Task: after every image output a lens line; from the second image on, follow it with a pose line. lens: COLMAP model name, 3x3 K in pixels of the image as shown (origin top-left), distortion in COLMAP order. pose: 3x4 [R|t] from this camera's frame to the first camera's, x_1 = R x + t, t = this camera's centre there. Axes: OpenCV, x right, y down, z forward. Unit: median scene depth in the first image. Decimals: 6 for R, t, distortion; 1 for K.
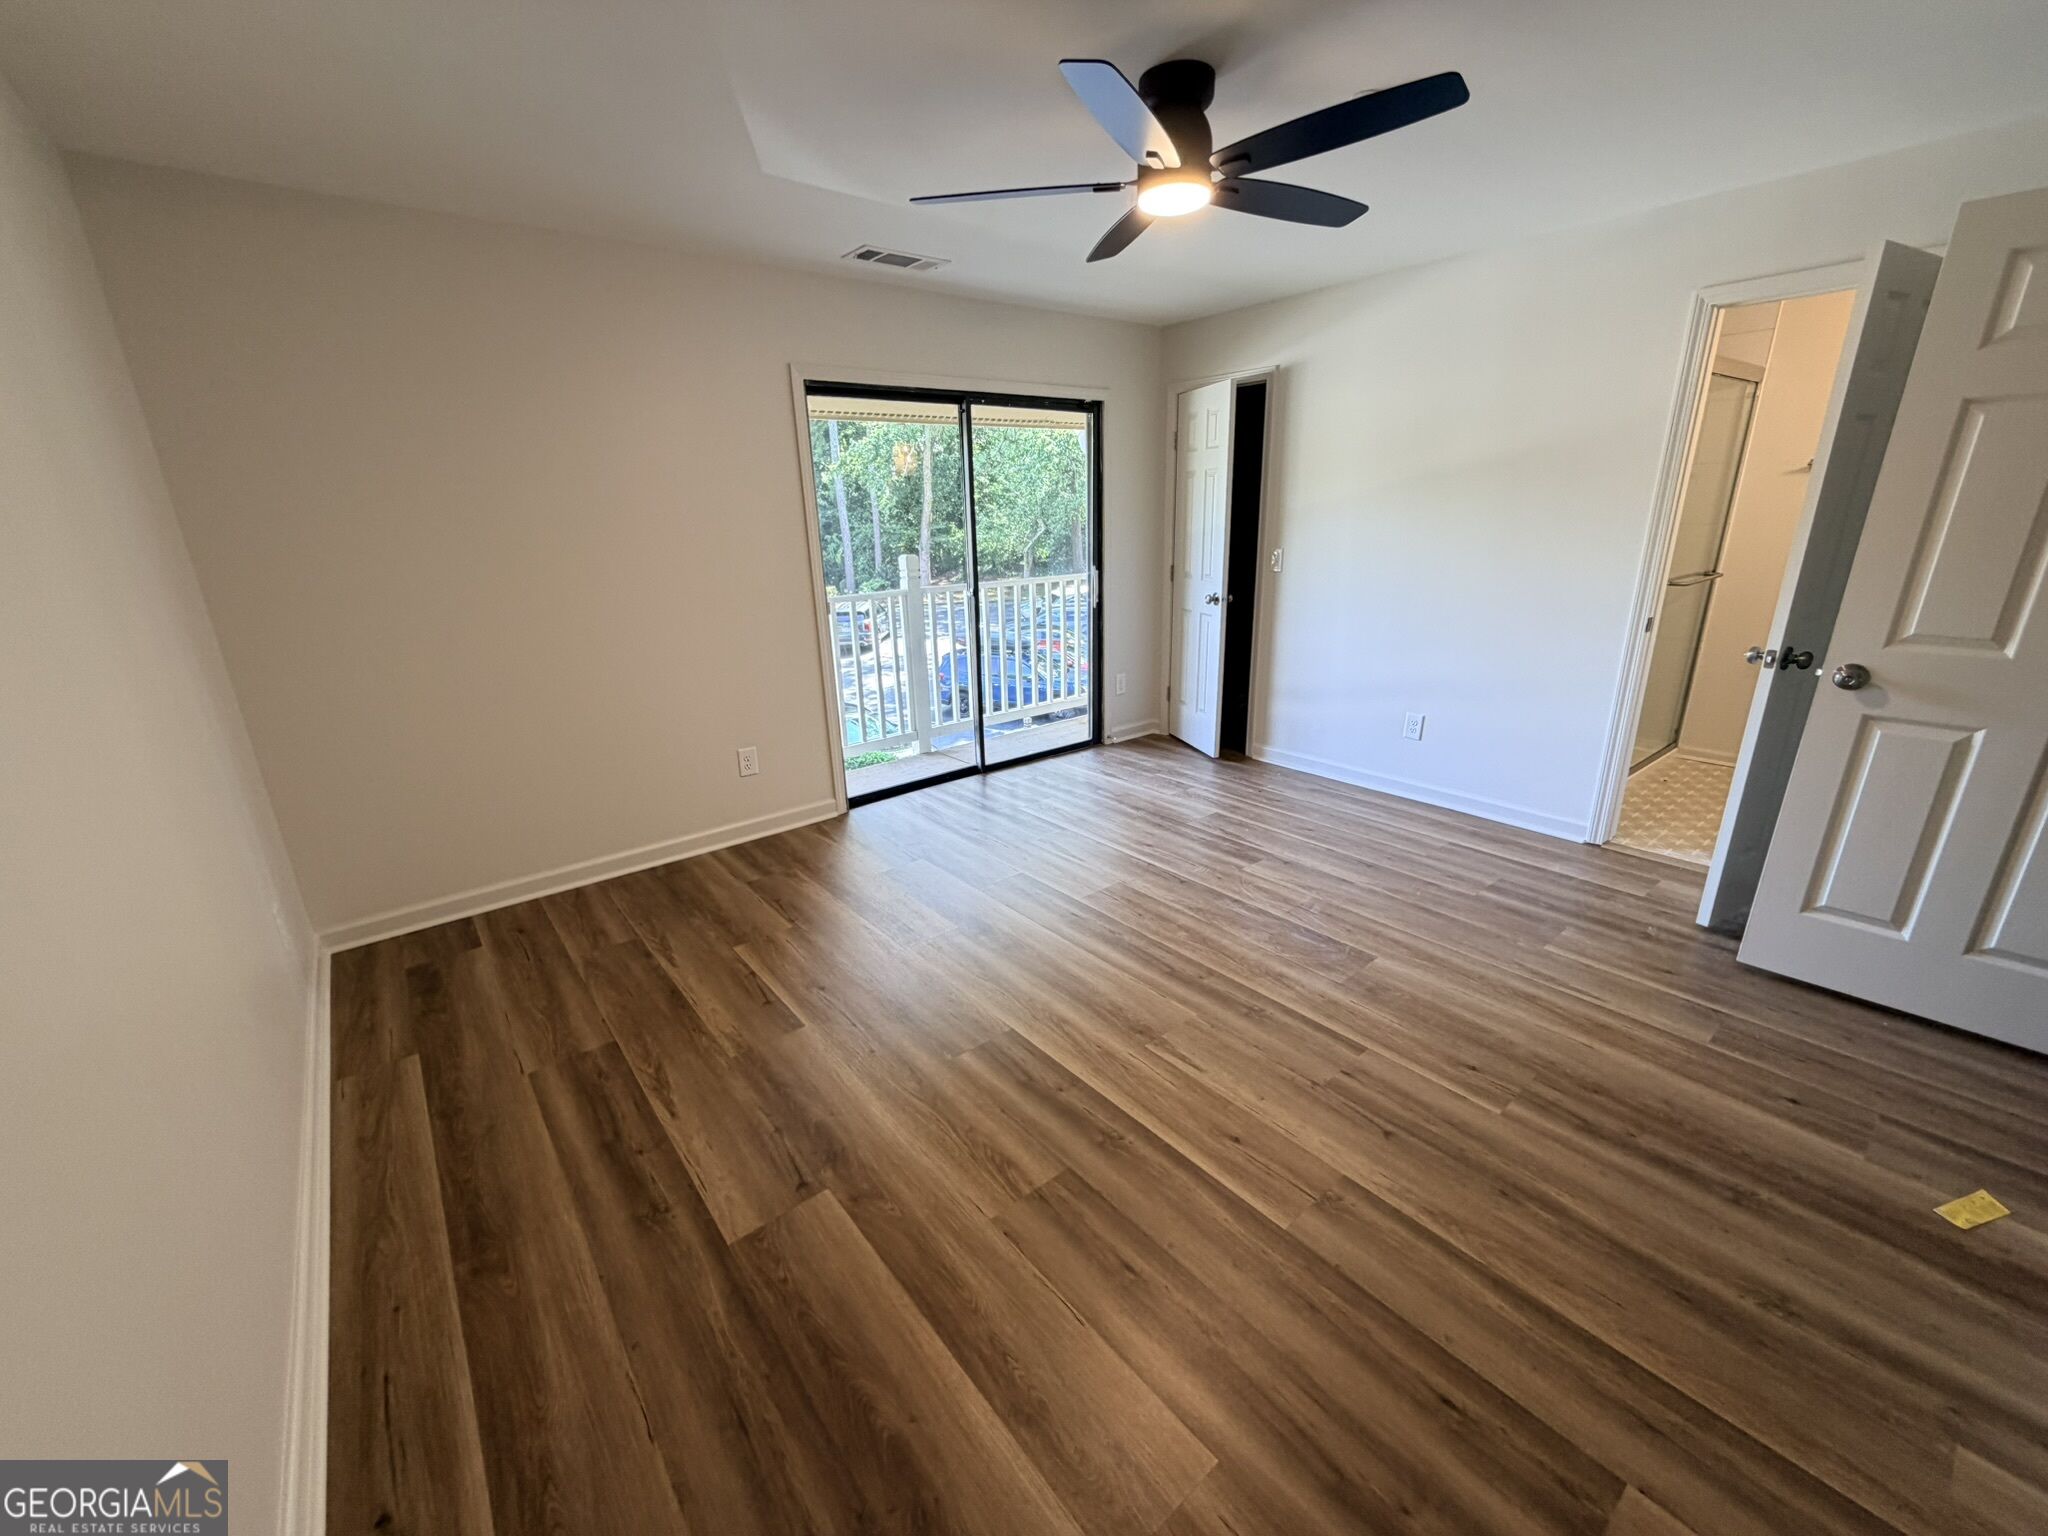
lens RADIAL K [[821.1, 0, 1011.7], [0, 821.1, 774.3], [0, 0, 1]] dist [0.002871, 0.000983]
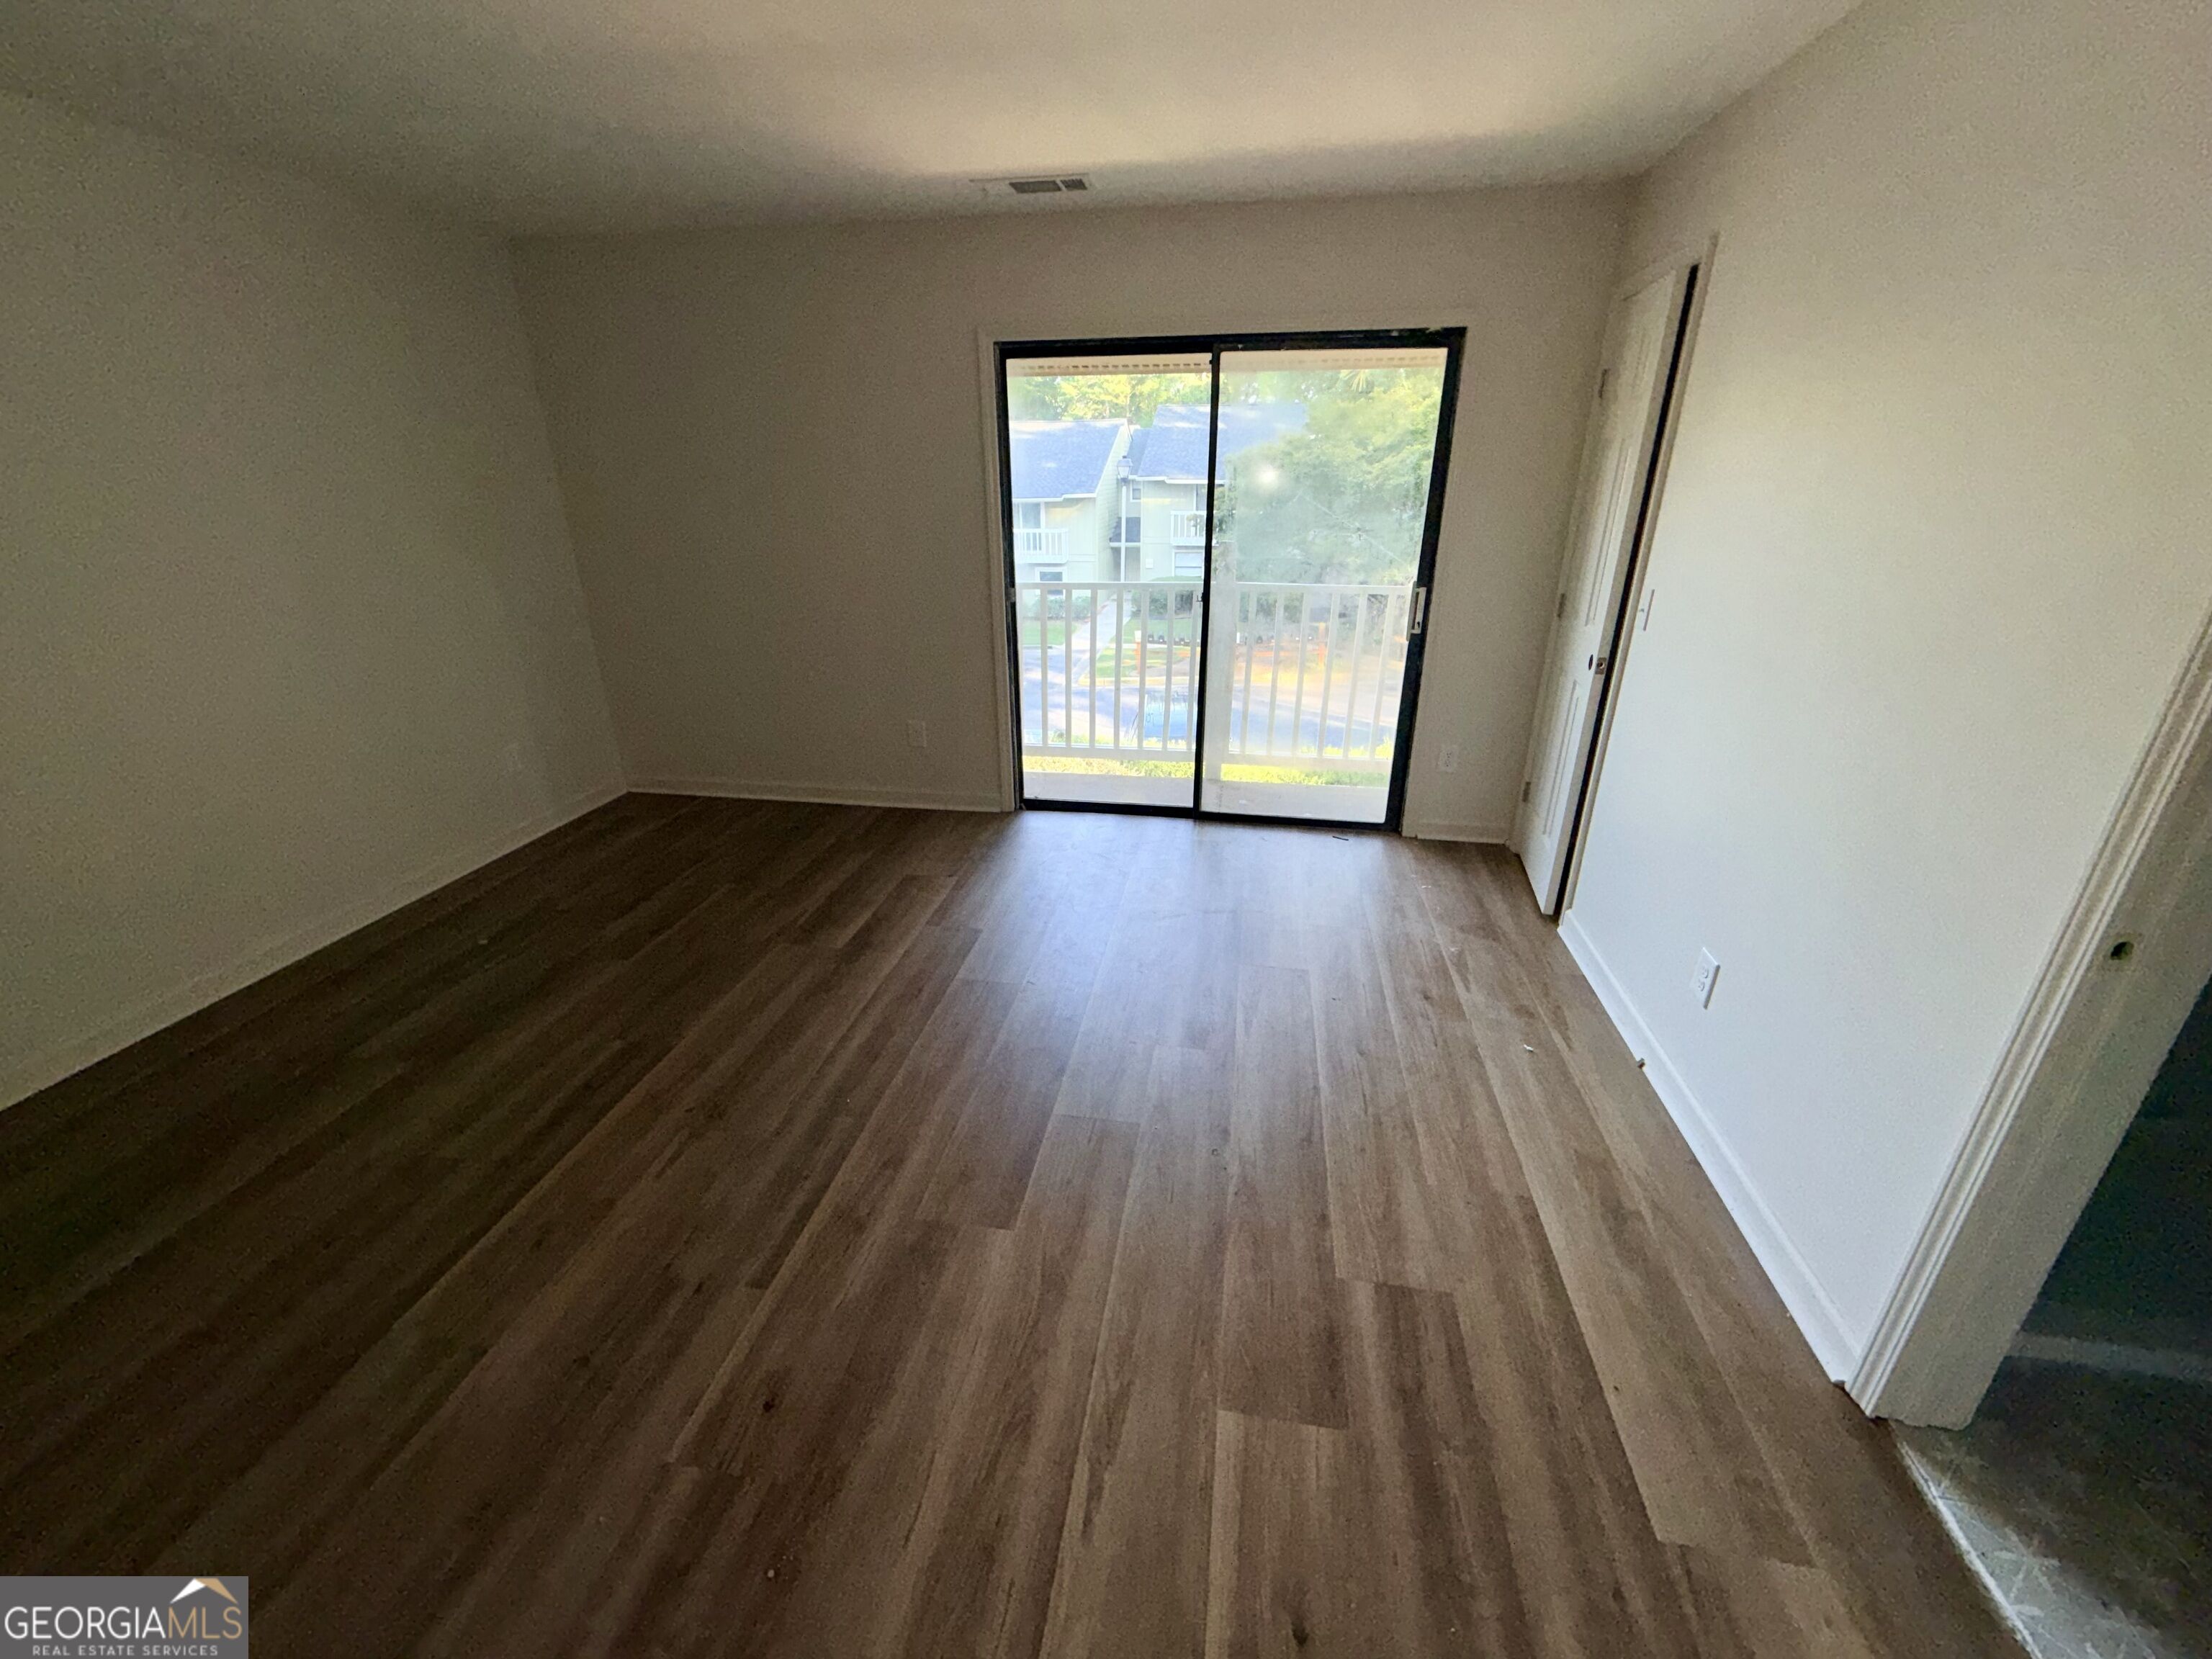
lens RADIAL K [[886.8, 0, 1115.9], [0, 886.8, 833.6], [0, 0, 1]] dist [0.002871, 0.000983]
pose [[0.662212, 0.309966, -0.682200, 0.625171], [-0.240517, 0.950182, 0.198257, -0.172396], [0.709667, 0.032792, 0.703774, 0.380963]]
